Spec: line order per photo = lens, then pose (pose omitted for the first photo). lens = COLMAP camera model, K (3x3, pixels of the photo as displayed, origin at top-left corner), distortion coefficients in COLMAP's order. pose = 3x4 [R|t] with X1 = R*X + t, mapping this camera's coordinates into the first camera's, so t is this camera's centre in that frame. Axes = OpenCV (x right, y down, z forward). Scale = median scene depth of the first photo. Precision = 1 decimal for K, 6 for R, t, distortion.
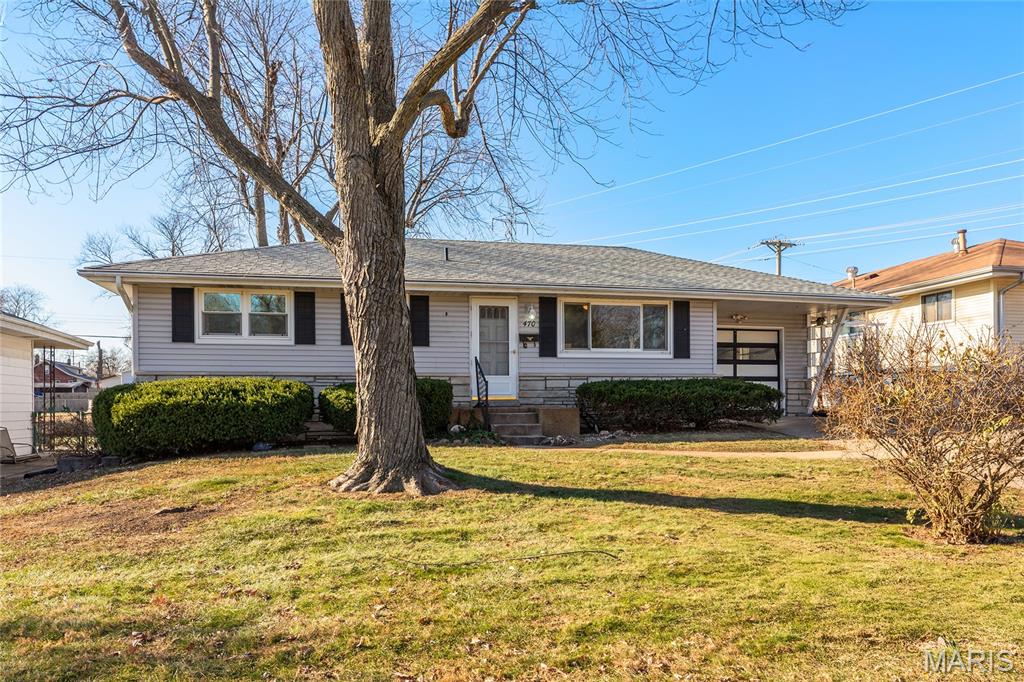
lens RADIAL K [[713.9, 0, 512.0], [0, 713.9, 341.0], [0, 0, 1]] dist [-0.006031, -0.000906]
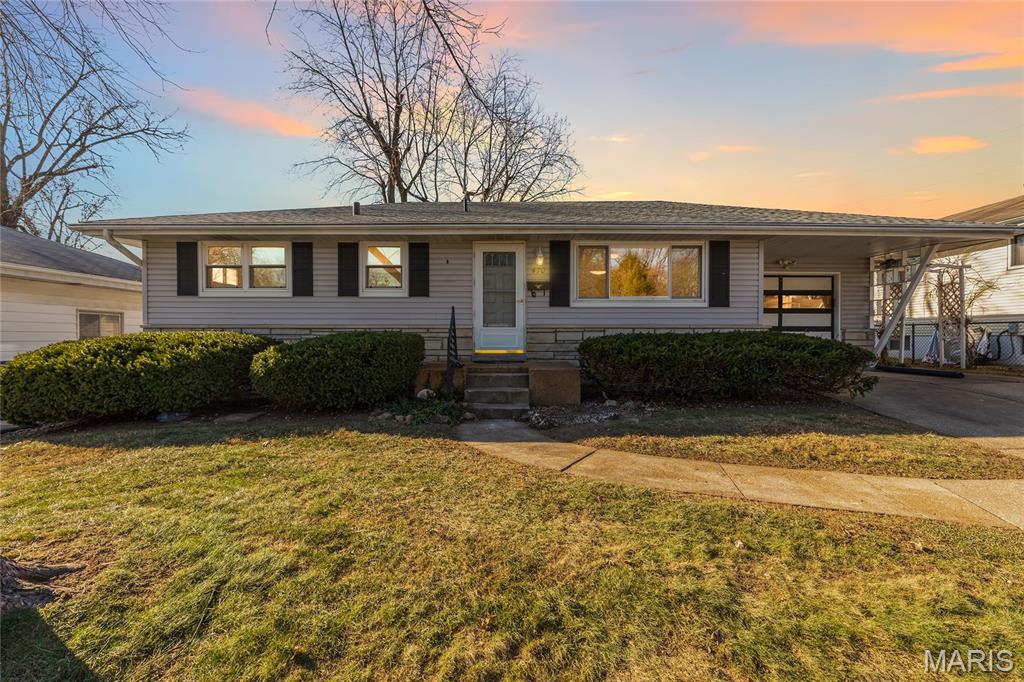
lens RADIAL K [[482.7, 0, 484.1], [0, 482.7, 325.1], [0, 0, 1]] dist [-0.000233, 0.000107]
pose [[0.976524, -0.002162, -0.215400, 0.089606], [0.013749, 0.998536, 0.052309, 0.012347], [0.214971, -0.054042, 0.975124, 0.384361]]
